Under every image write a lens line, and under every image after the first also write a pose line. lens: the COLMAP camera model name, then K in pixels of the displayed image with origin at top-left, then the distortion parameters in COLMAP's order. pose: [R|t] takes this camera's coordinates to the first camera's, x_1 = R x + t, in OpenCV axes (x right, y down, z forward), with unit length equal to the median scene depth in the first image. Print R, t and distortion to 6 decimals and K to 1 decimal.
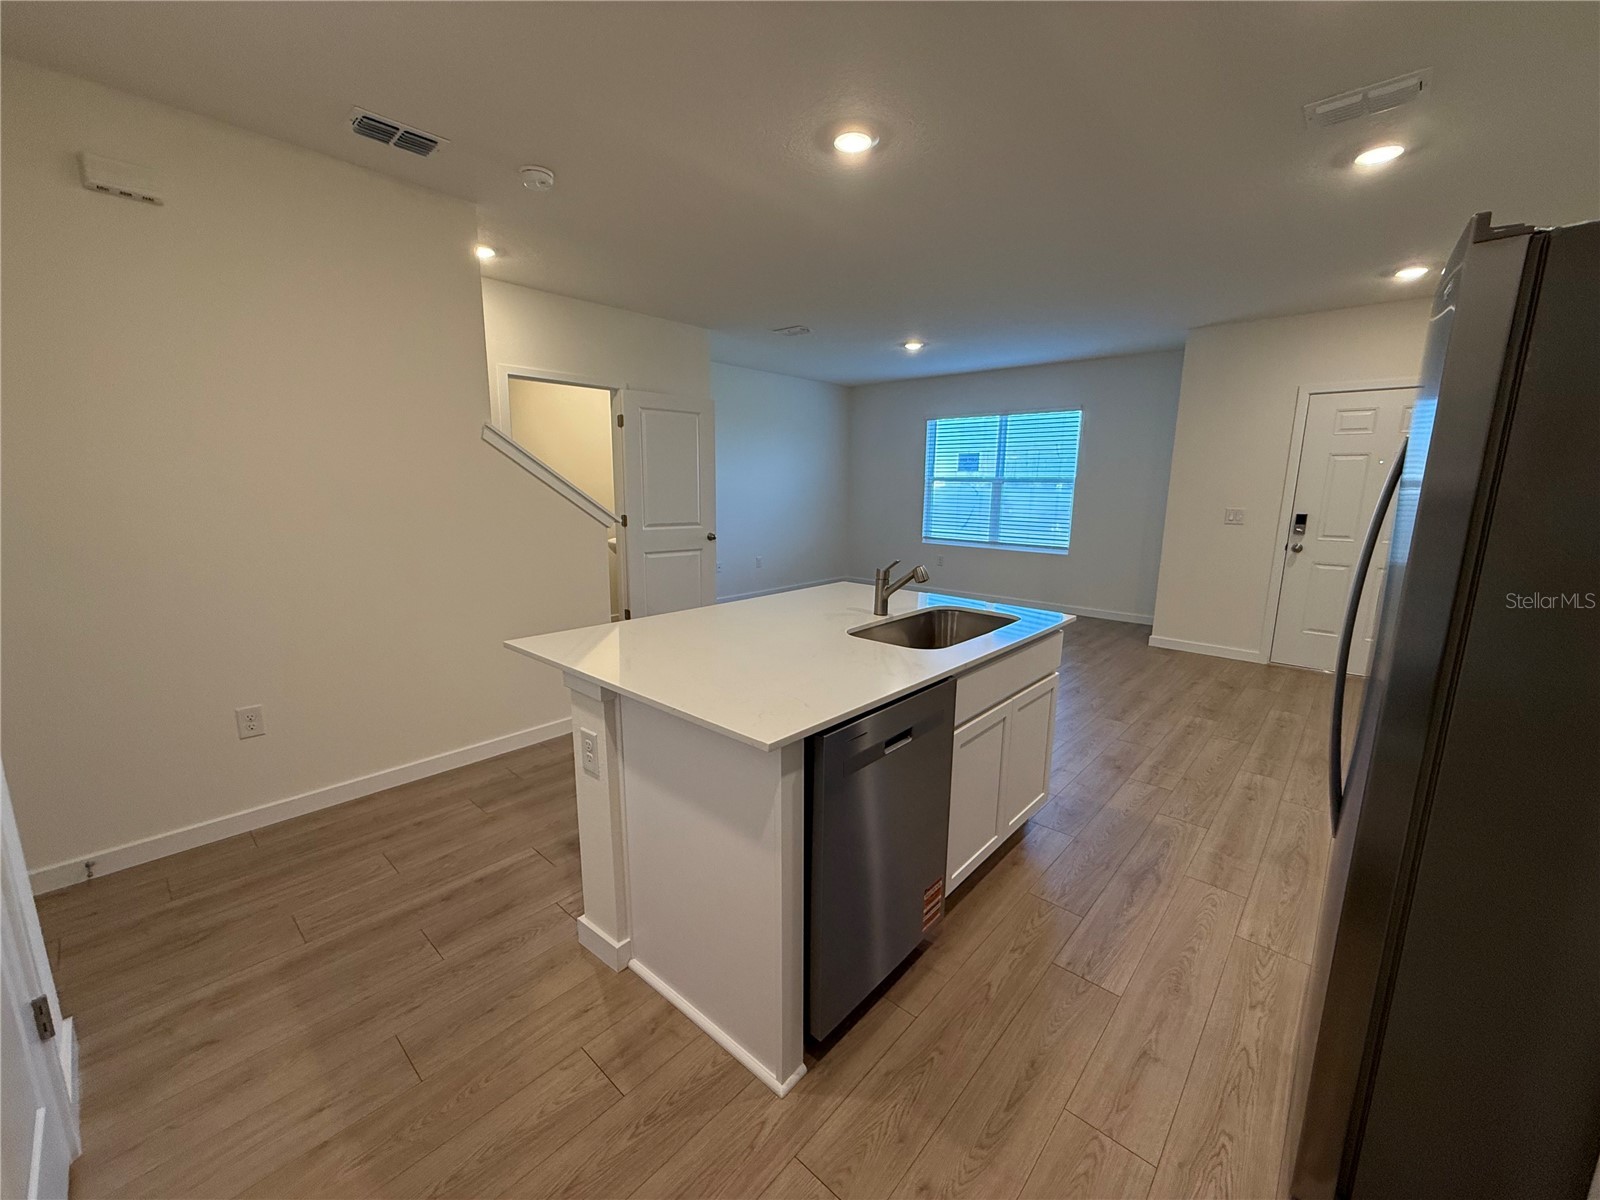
lens RADIAL K [[638.7, 0, 796.7], [0, 638.7, 600.1], [0, 0, 1]] dist [-0.000348, 0.000148]
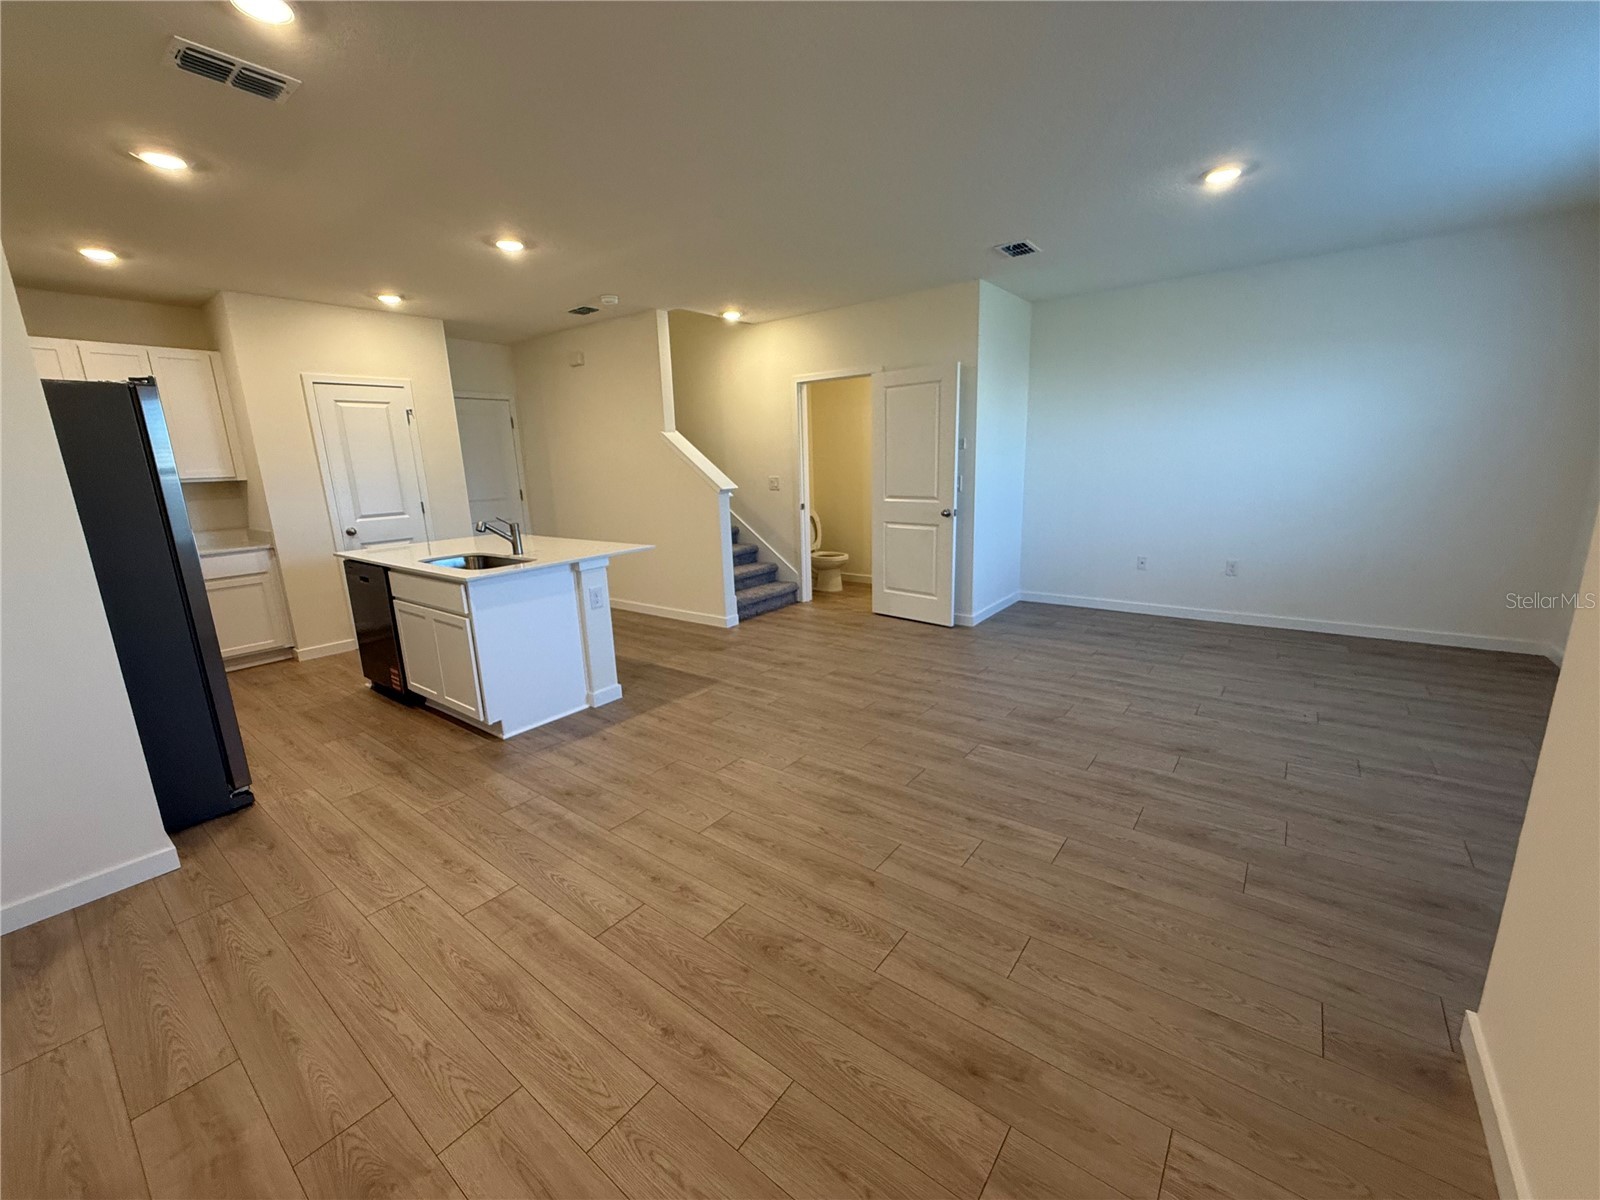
lens RADIAL K [[638.7, 0, 800.1], [0, 638.7, 604.9], [0, 0, 1]] dist [-0.000348, 0.000148]
pose [[0.080230, 0.212802, -0.973796, 1.270476], [-0.150096, 0.968385, 0.199253, -0.198870], [0.985411, 0.130177, 0.109634, 1.137787]]
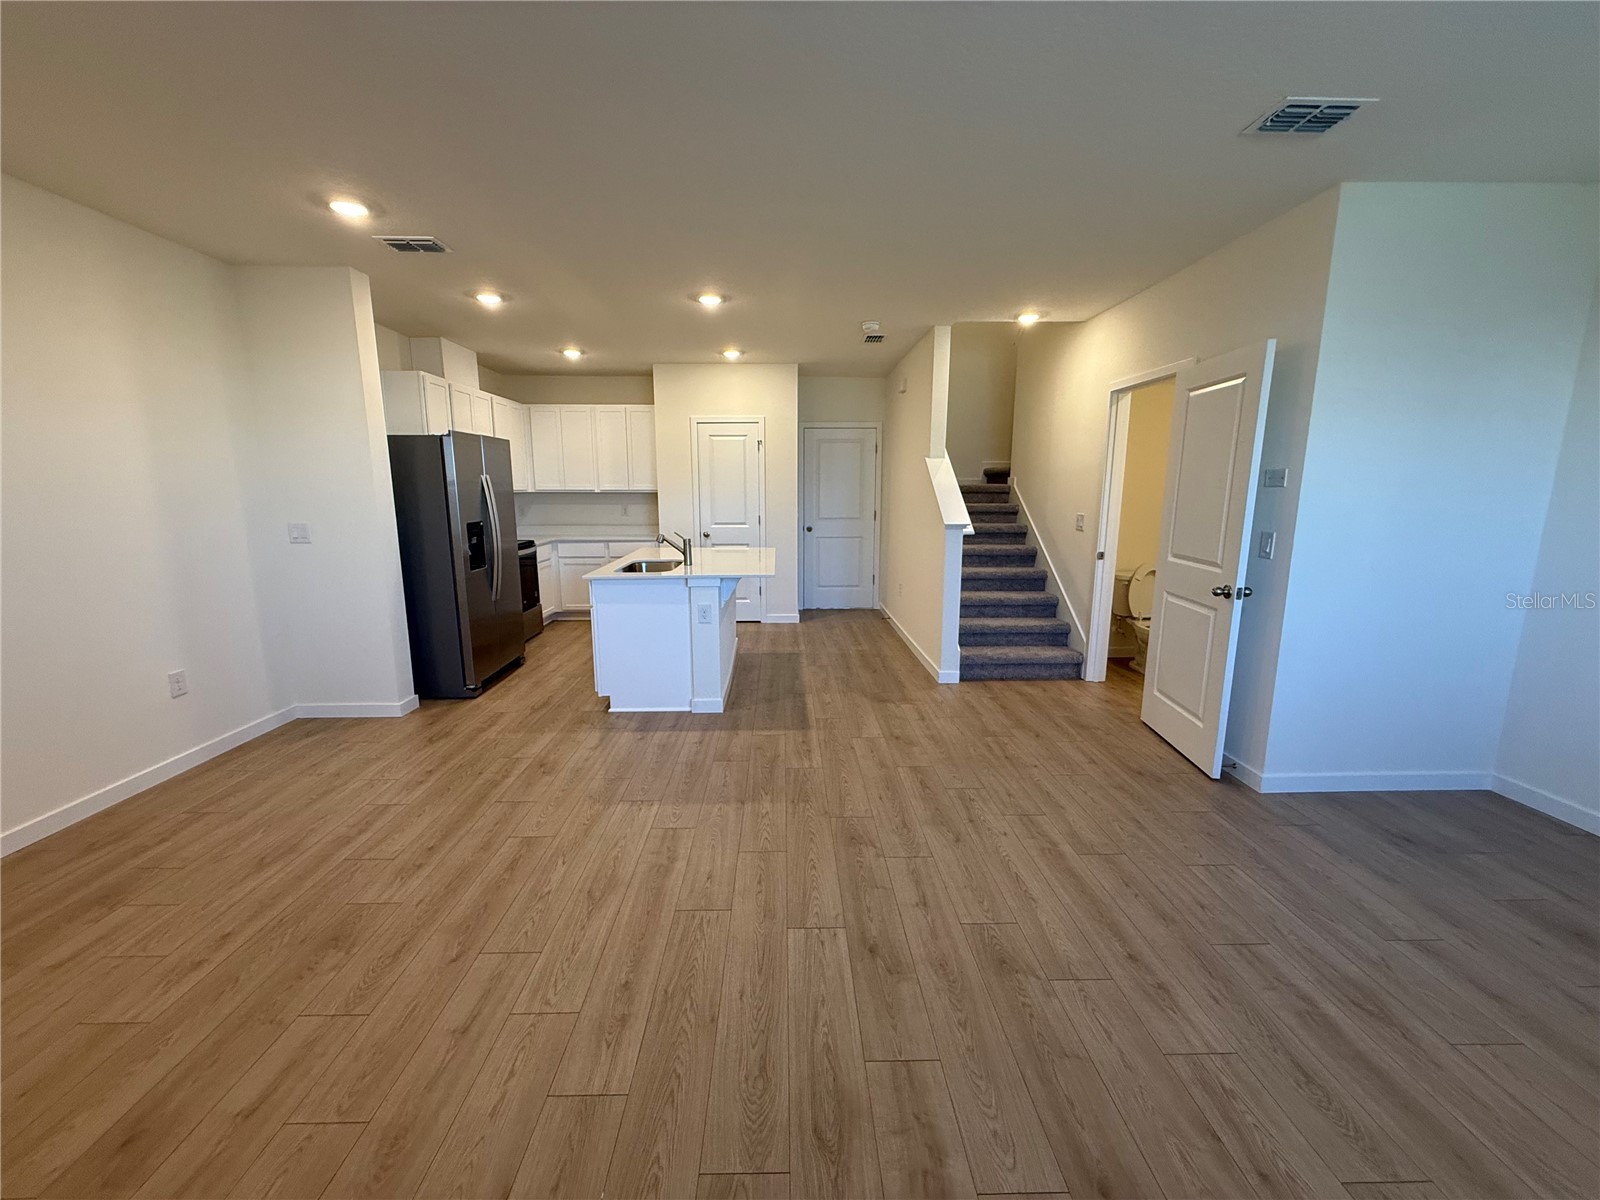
lens RADIAL K [[638.7, 0, 797.1], [0, 638.7, 603.3], [0, 0, 1]] dist [-0.000348, 0.000148]
pose [[-0.725100, 0.113186, -0.679278, 0.843524], [-0.133728, 0.944480, 0.300124, -0.335620], [0.675534, 0.308459, -0.669706, 1.816899]]
